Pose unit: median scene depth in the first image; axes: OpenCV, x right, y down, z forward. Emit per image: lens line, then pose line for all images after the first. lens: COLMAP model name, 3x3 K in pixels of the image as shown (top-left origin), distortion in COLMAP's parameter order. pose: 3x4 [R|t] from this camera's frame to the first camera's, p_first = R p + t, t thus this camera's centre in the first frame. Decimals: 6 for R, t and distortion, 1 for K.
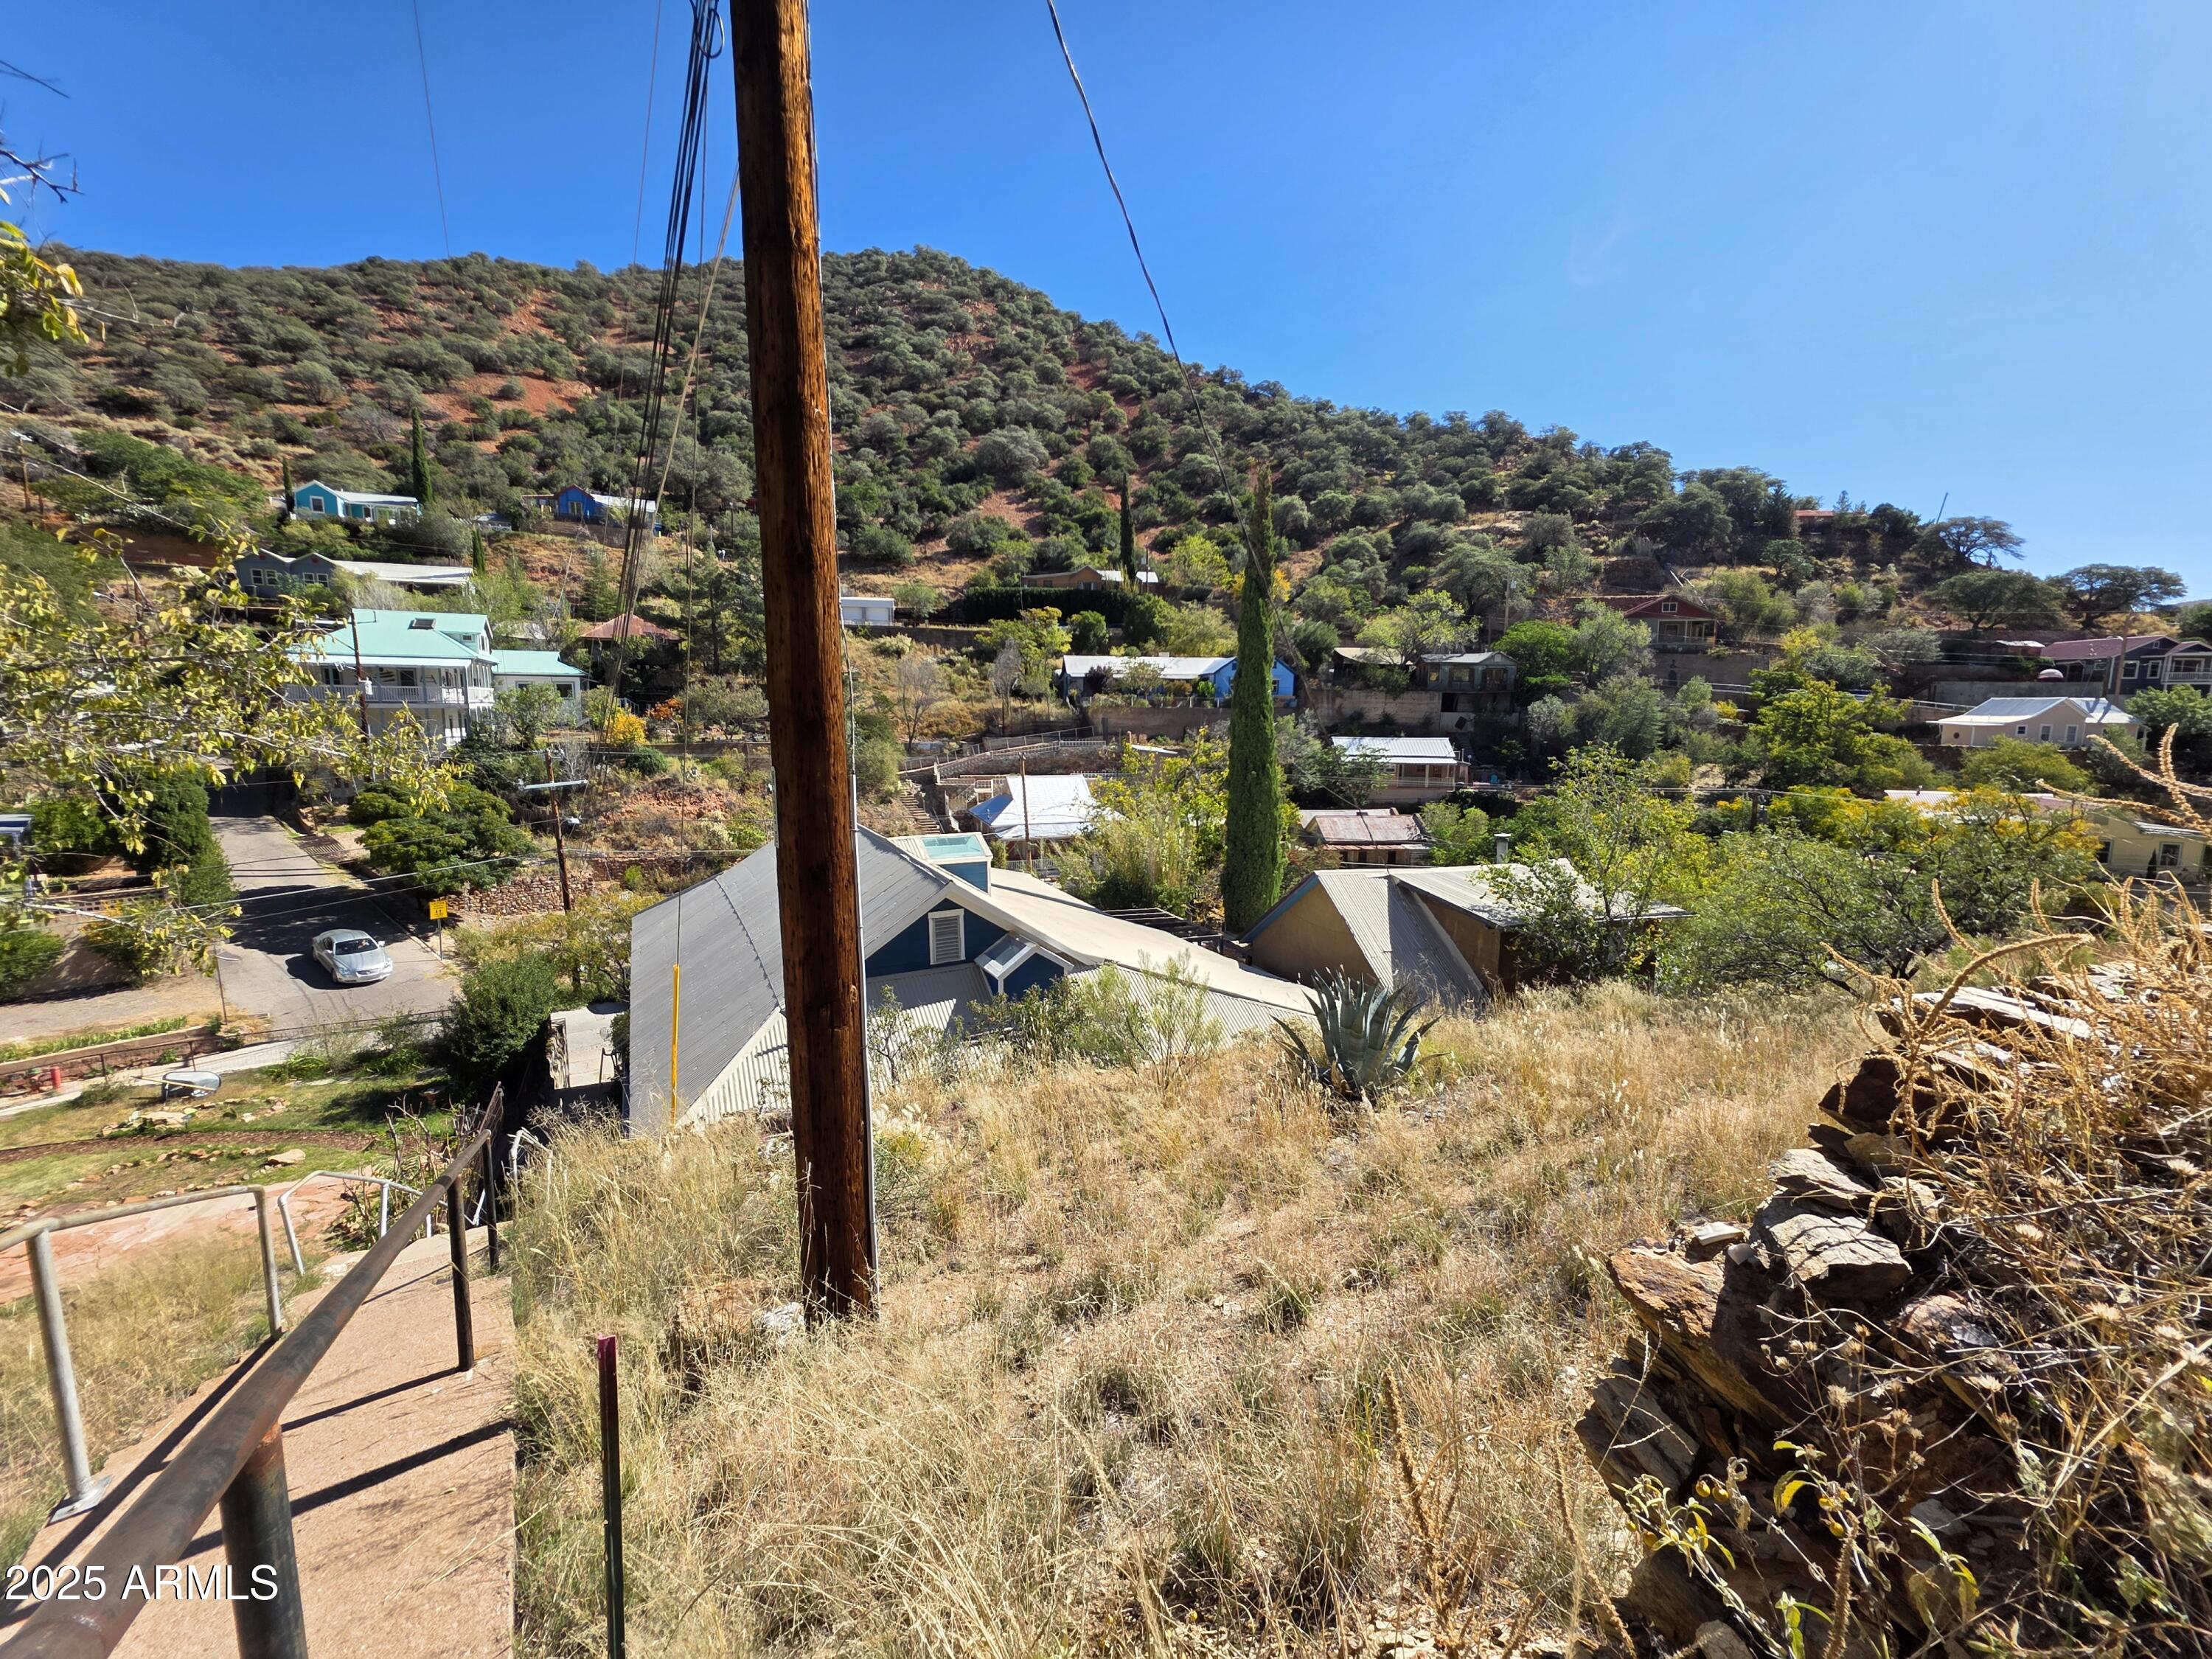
lens RADIAL K [[879.2, 0, 1100.5], [0, 879.2, 821.2], [0, 0, 1]] dist [0.002008, -0.000813]
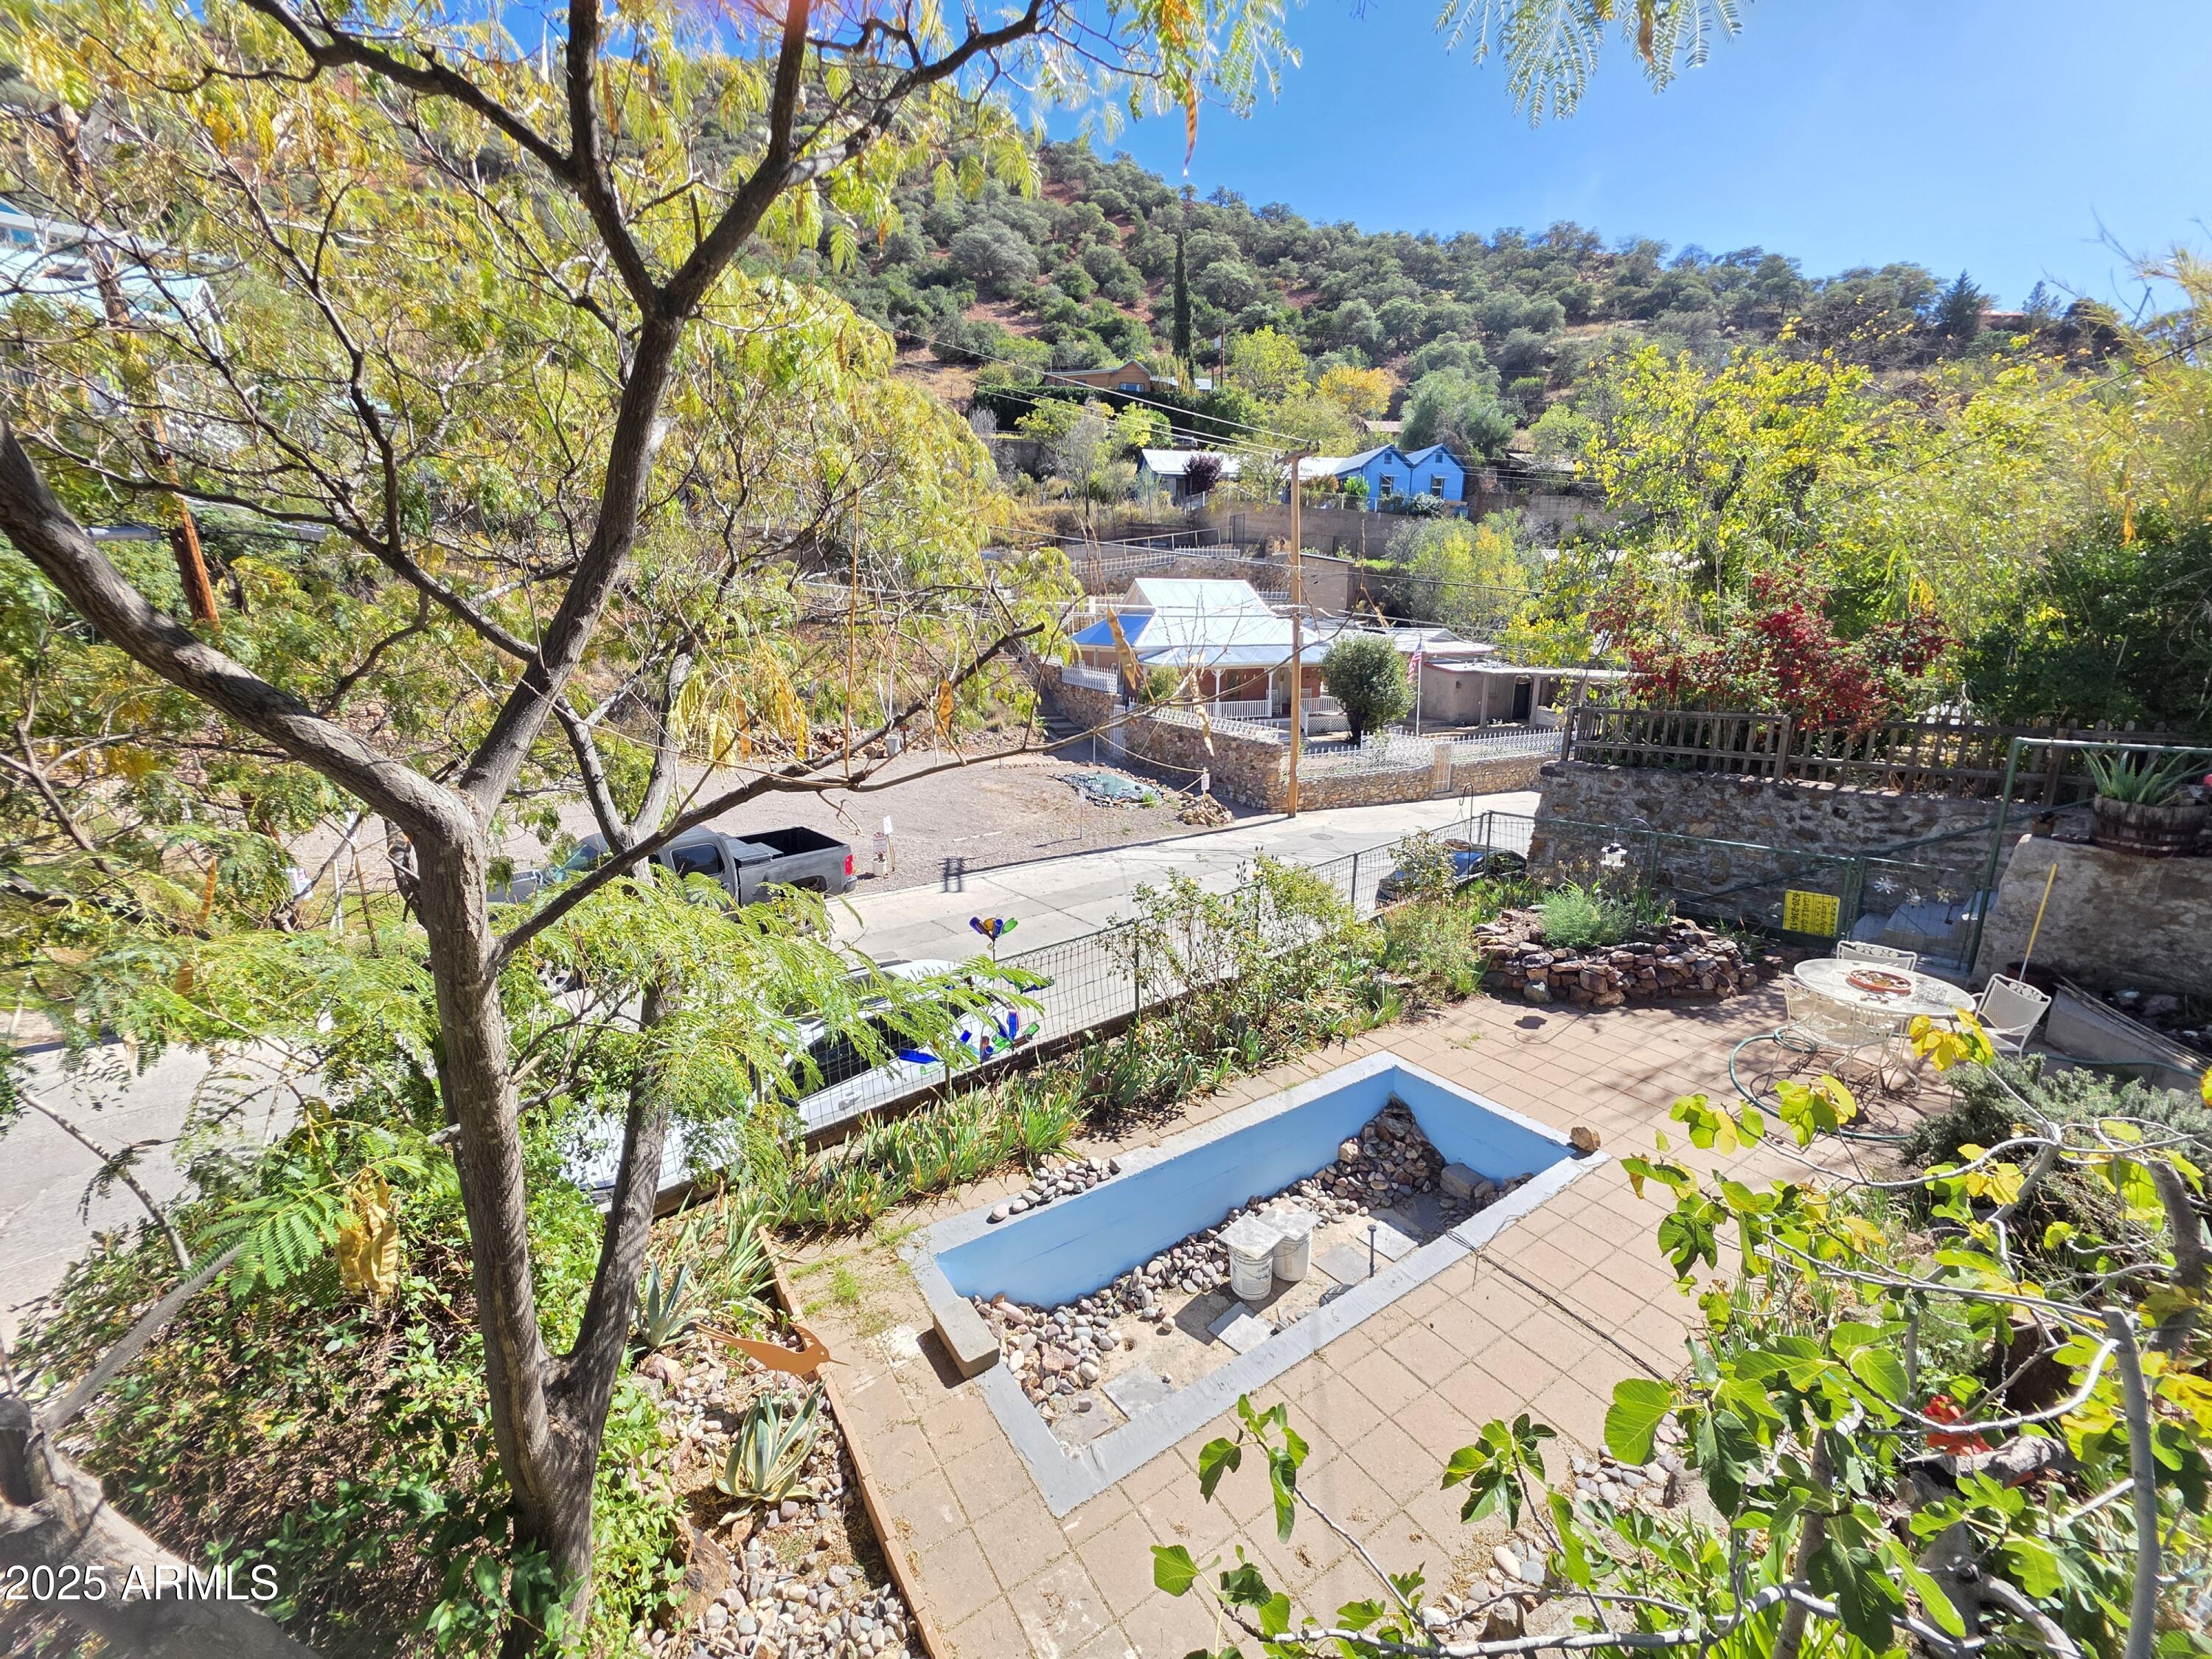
lens RADIAL K [[879.2, 0, 1102.5], [0, 879.2, 823.4], [0, 0, 1]] dist [0.002008, -0.000813]
pose [[0.997149, -0.027832, 0.070132, -0.098563], [0.021628, 0.995910, 0.087724, 0.037222], [-0.072287, -0.085957, 0.993673, 0.201888]]
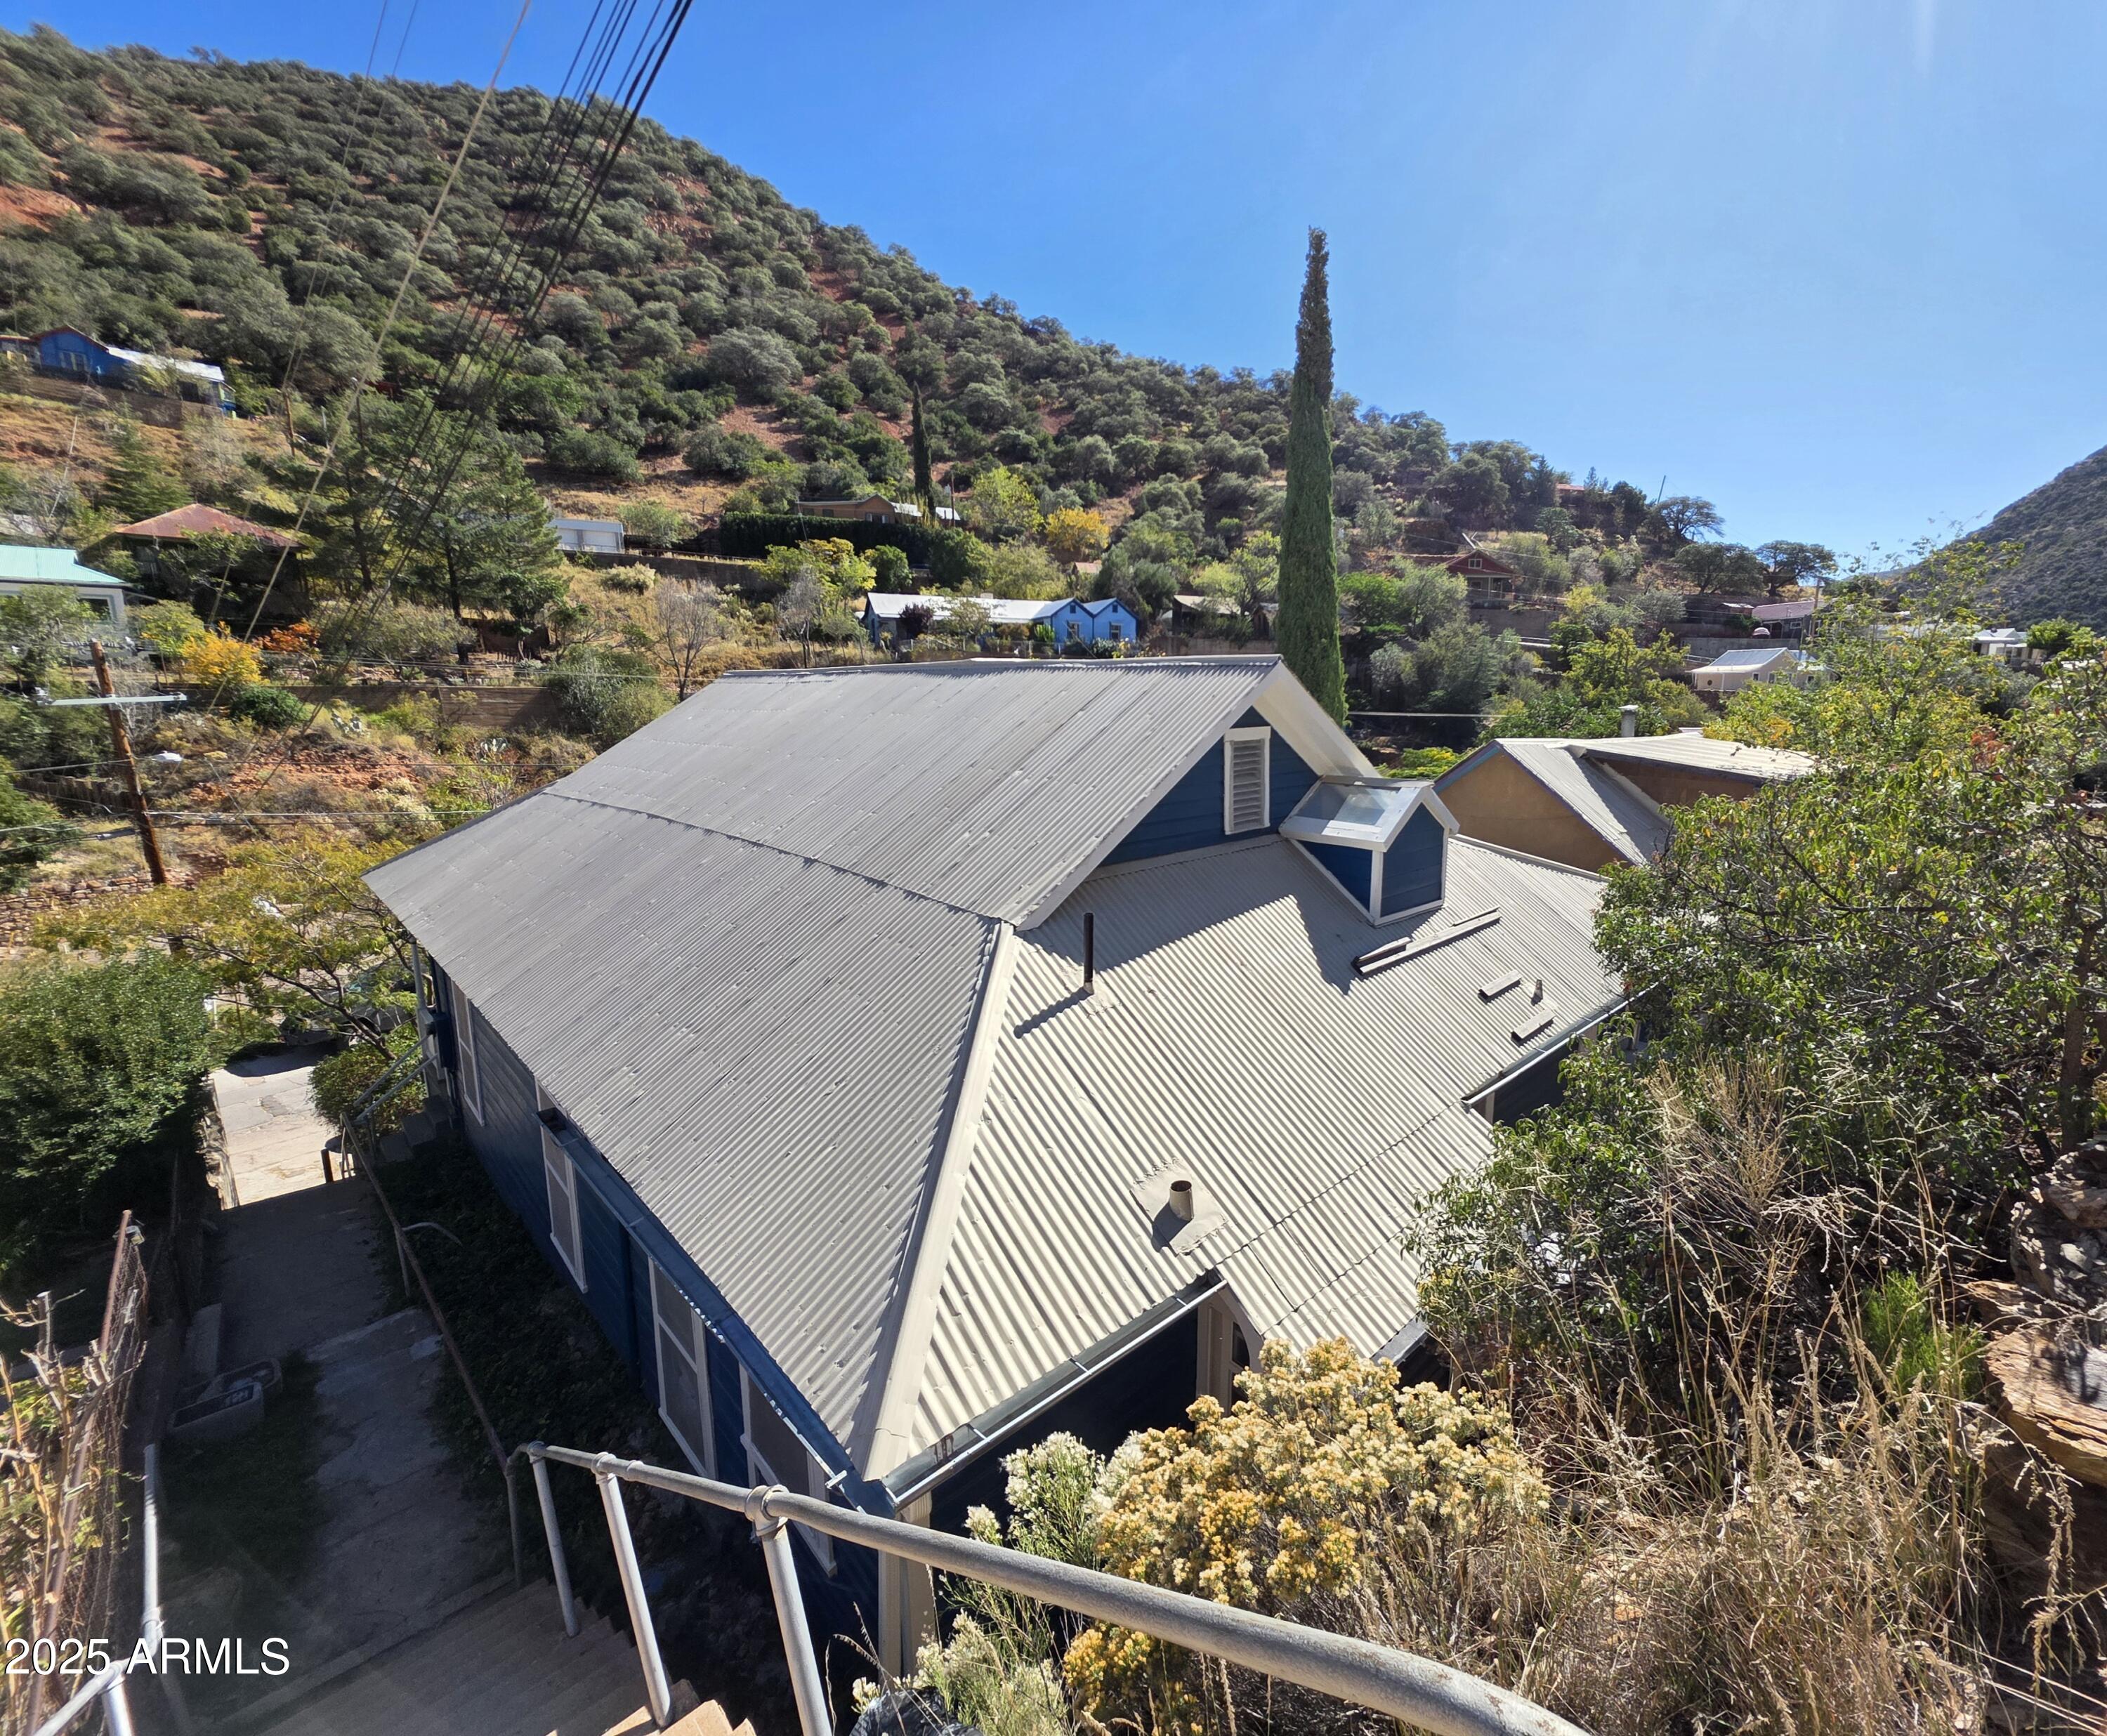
lens RADIAL K [[917.6, 0, 1153.6], [0, 917.6, 859.1], [0, 0, 1]] dist [0.005294, -0.001890]
pose [[0.951221, -0.060729, 0.302475, -0.046670], [0.044731, 0.997223, 0.059546, 0.017085], [-0.305251, -0.043111, 0.951296, 0.060722]]
